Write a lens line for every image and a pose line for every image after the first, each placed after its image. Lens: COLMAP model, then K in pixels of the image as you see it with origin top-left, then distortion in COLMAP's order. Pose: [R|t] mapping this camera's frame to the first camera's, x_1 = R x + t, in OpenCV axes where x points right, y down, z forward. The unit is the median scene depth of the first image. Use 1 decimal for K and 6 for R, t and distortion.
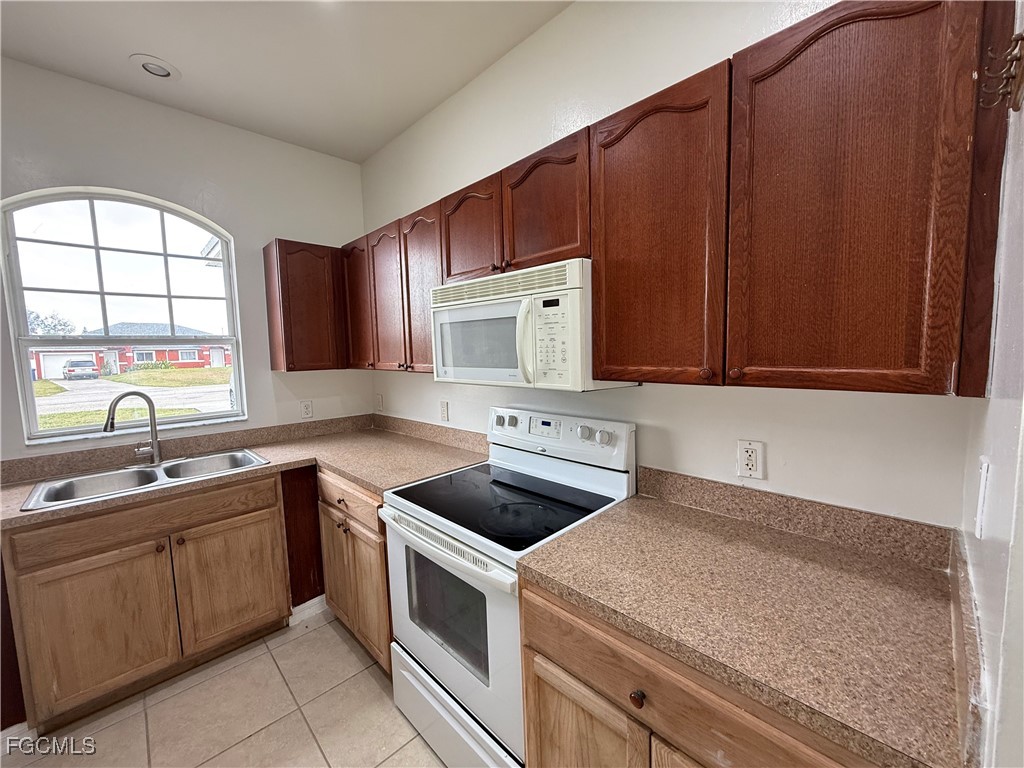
lens RADIAL K [[409.2, 0, 512.3], [0, 409.2, 383.3], [0, 0, 1]] dist [-0.000998, 0.000363]
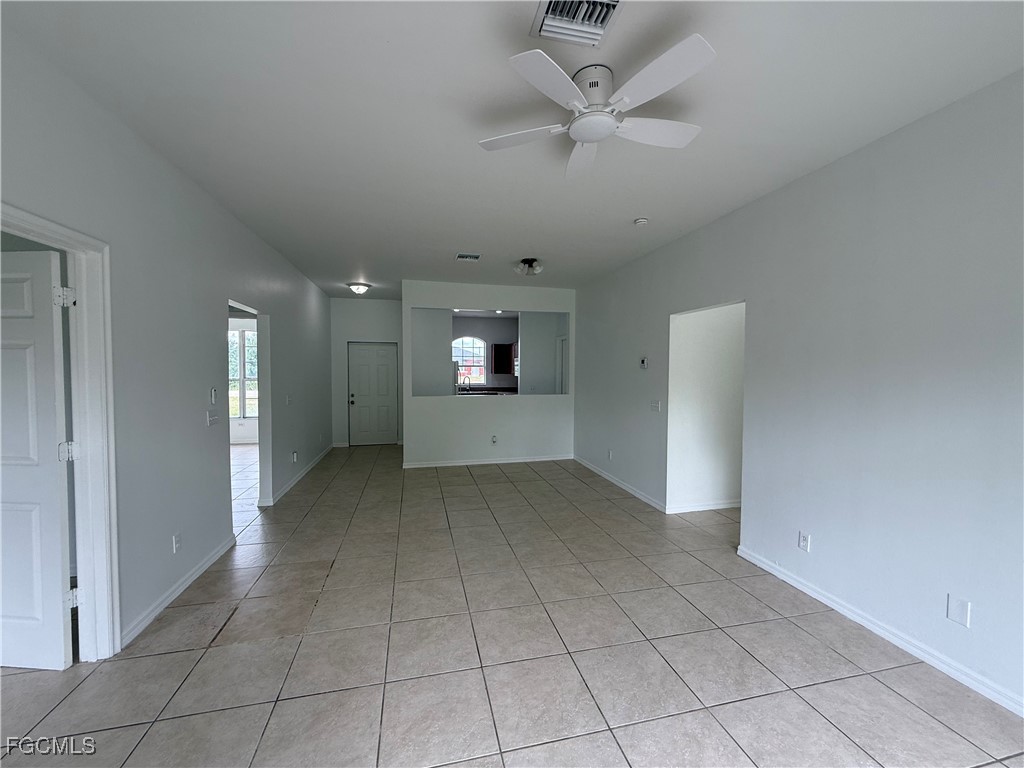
lens RADIAL K [[409.2, 0, 512.6], [0, 409.2, 379.5], [0, 0, 1]] dist [-0.000998, 0.000363]
pose [[0.861314, 0.039915, -0.506503, 2.607661], [-0.067329, 0.997084, -0.035919, 0.244025], [0.503593, 0.065040, 0.861490, -3.778292]]
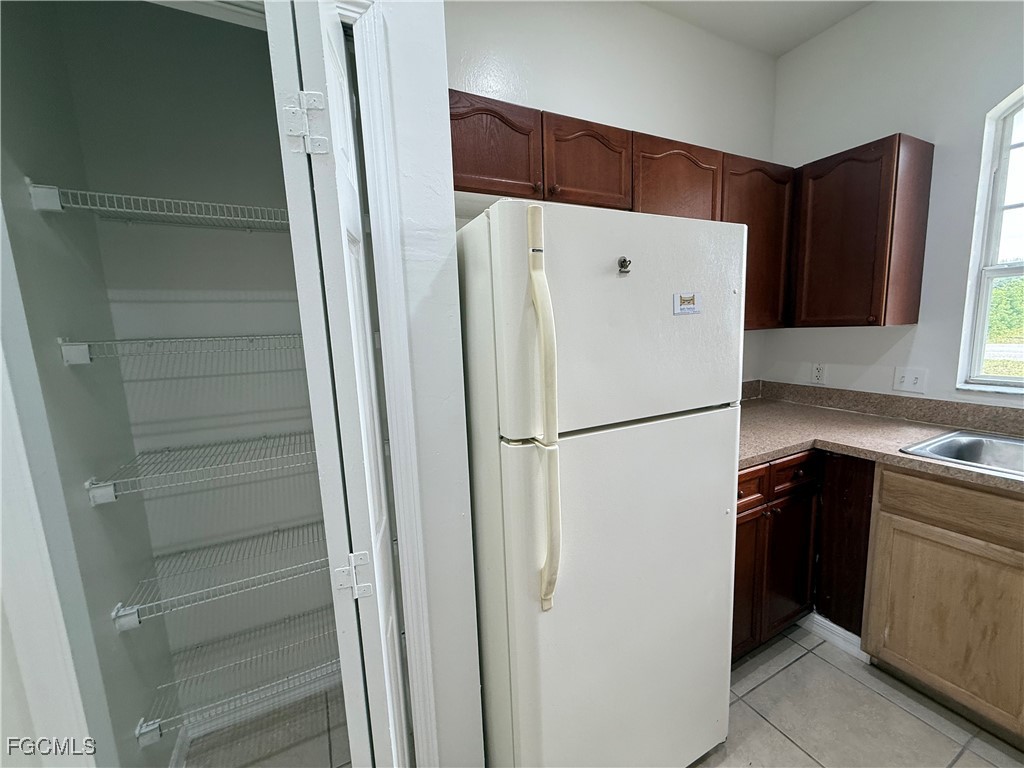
lens RADIAL K [[409.2, 0, 512.1], [0, 409.2, 381.6], [0, 0, 1]] dist [-0.000998, 0.000363]
pose [[-0.293664, 0.168204, -0.940993, -0.031740], [-0.037447, 0.981617, 0.187152, 0.001588], [0.955175, 0.090198, -0.281967, 0.340364]]
